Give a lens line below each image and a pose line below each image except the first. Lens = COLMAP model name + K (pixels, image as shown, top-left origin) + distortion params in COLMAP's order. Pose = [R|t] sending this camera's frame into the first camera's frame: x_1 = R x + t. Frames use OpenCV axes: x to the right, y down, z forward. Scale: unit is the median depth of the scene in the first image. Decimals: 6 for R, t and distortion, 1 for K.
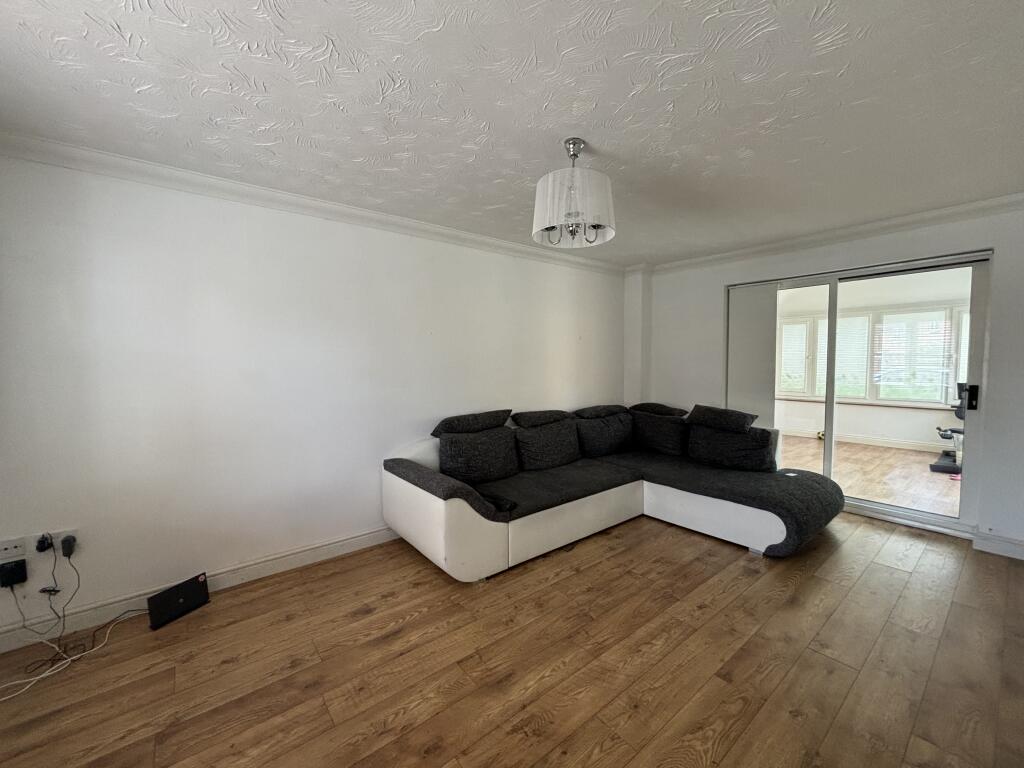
lens RADIAL K [[412.5, 0, 513.8], [0, 412.5, 386.1], [0, 0, 1]] dist [-0.002820, 0.000359]
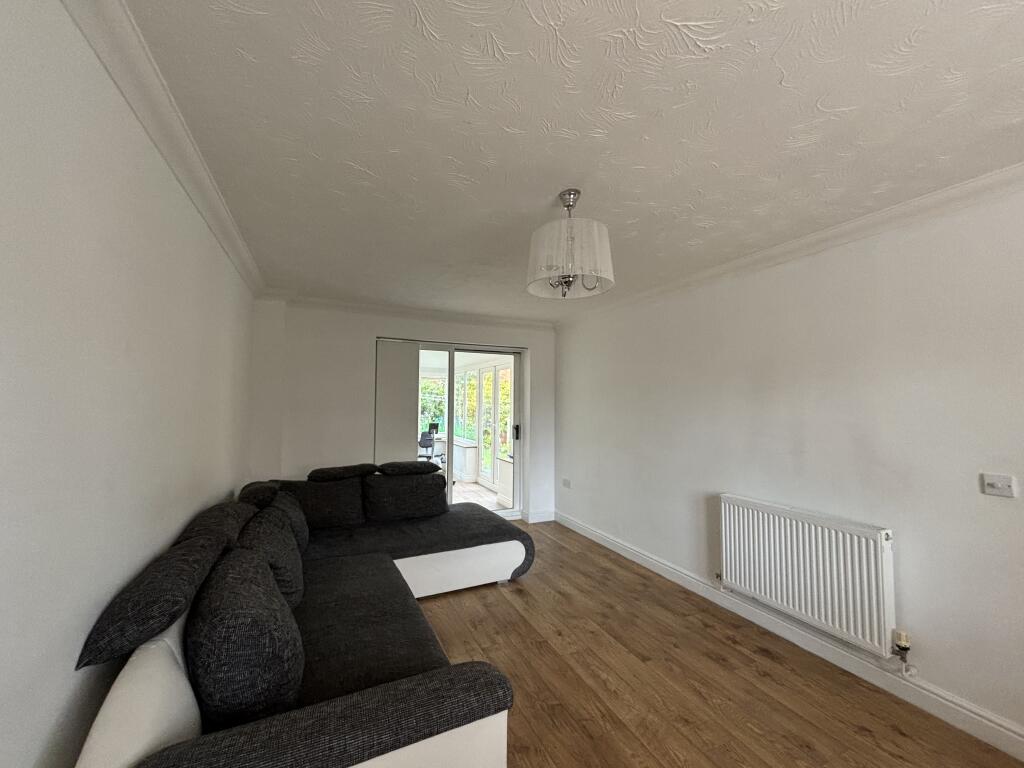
lens RADIAL K [[412.5, 0, 513.8], [0, 412.5, 386.1], [0, 0, 1]] dist [-0.002820, 0.000359]
pose [[0.239725, 0.052051, 0.969445, -0.587885], [0.050586, 0.996536, -0.066014, -0.058711], [-0.969522, 0.064866, 0.236261, 0.681378]]
